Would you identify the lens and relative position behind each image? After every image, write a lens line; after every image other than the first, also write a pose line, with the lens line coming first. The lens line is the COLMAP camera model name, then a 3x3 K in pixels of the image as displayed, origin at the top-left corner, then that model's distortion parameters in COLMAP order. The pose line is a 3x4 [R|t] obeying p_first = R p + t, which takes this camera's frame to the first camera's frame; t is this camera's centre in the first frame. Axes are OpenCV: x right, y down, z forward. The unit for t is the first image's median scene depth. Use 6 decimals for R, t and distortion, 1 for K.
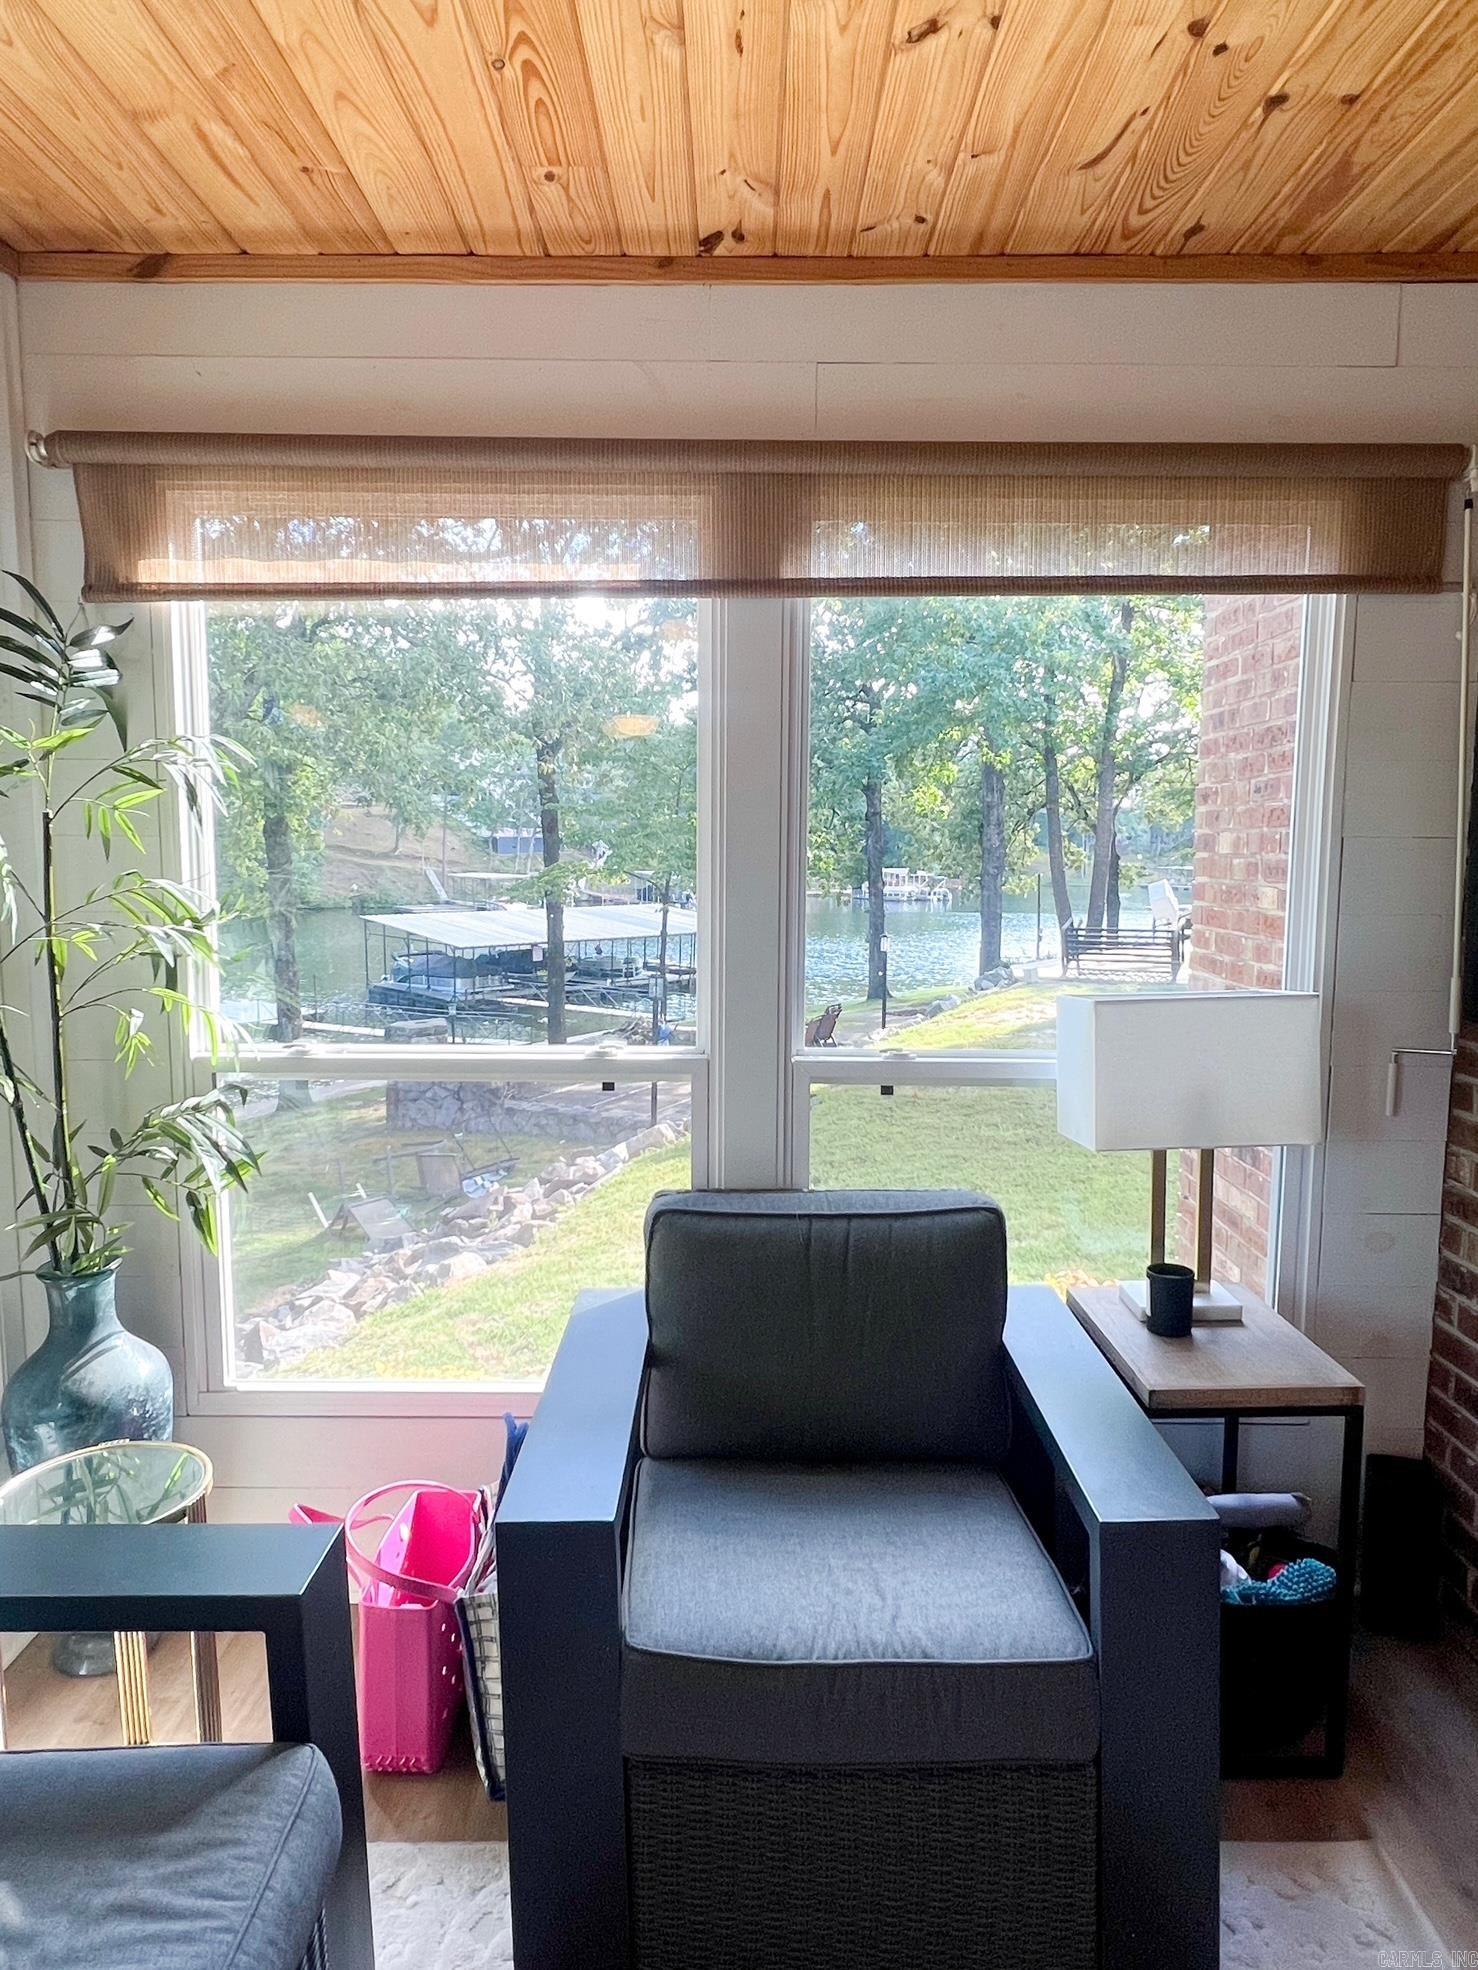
lens RADIAL K [[1231.3, 0, 746.6], [0, 1231.3, 978.7], [0, 0, 1]] dist [-0.007707, -0.002492]
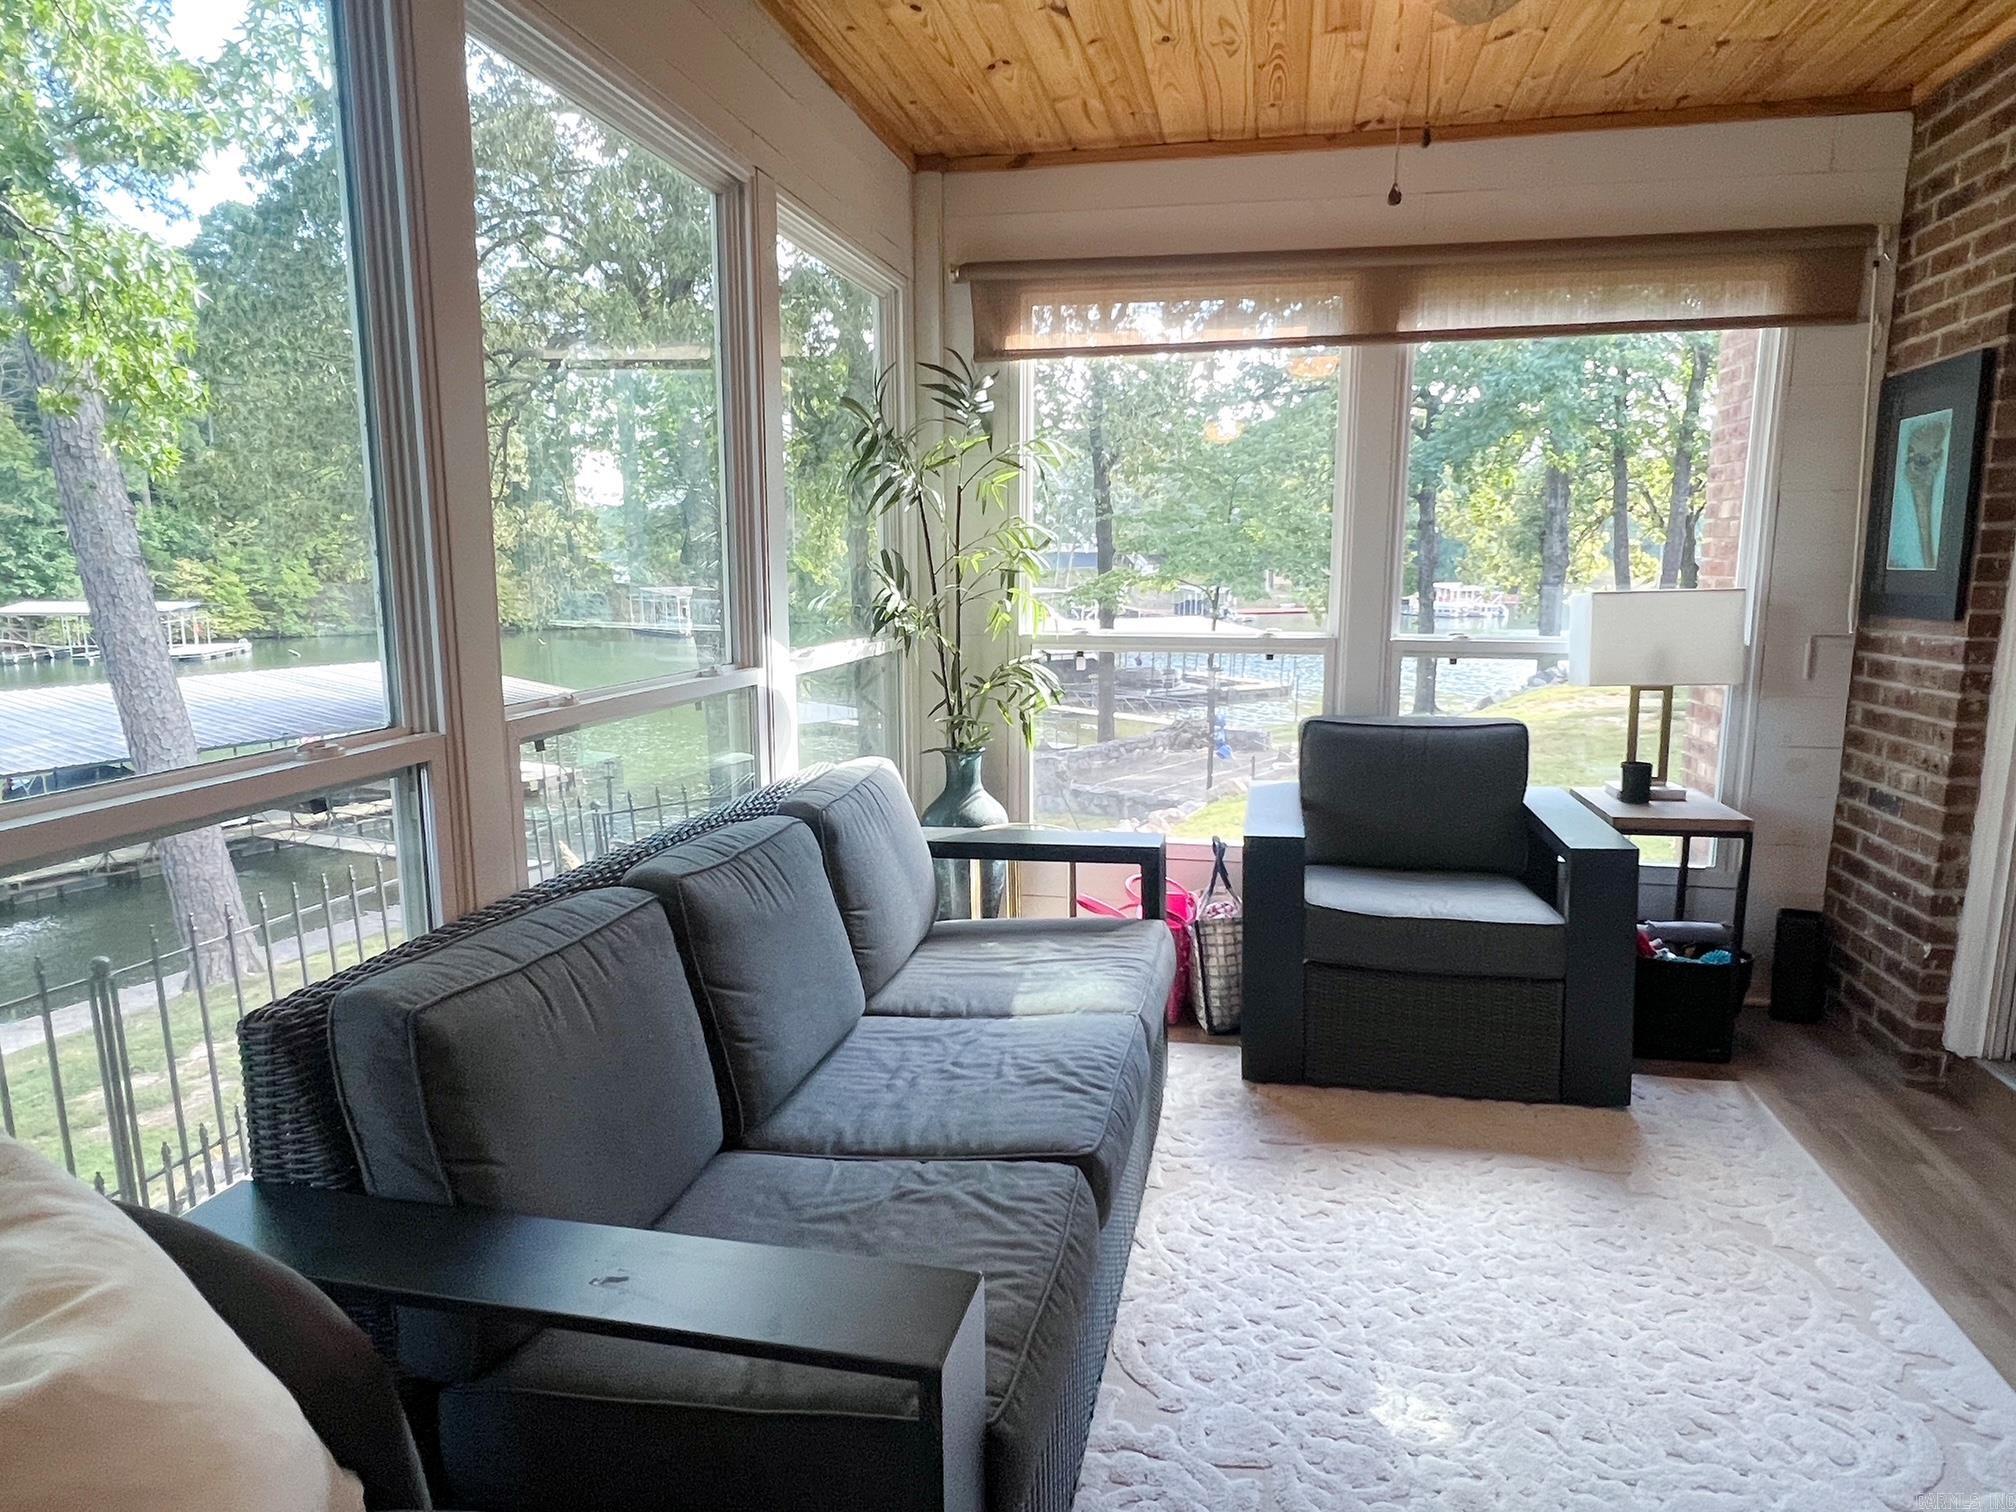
lens RADIAL K [[1260.1, 0, 1003.3], [0, 1260.1, 771.6], [0, 0, 1]] dist [-0.007707, -0.002492]
pose [[0.977070, 0.031503, -0.210573, -0.106846], [-0.019831, 0.998159, 0.057311, 0.156311], [0.211991, -0.051821, 0.975897, -0.709261]]
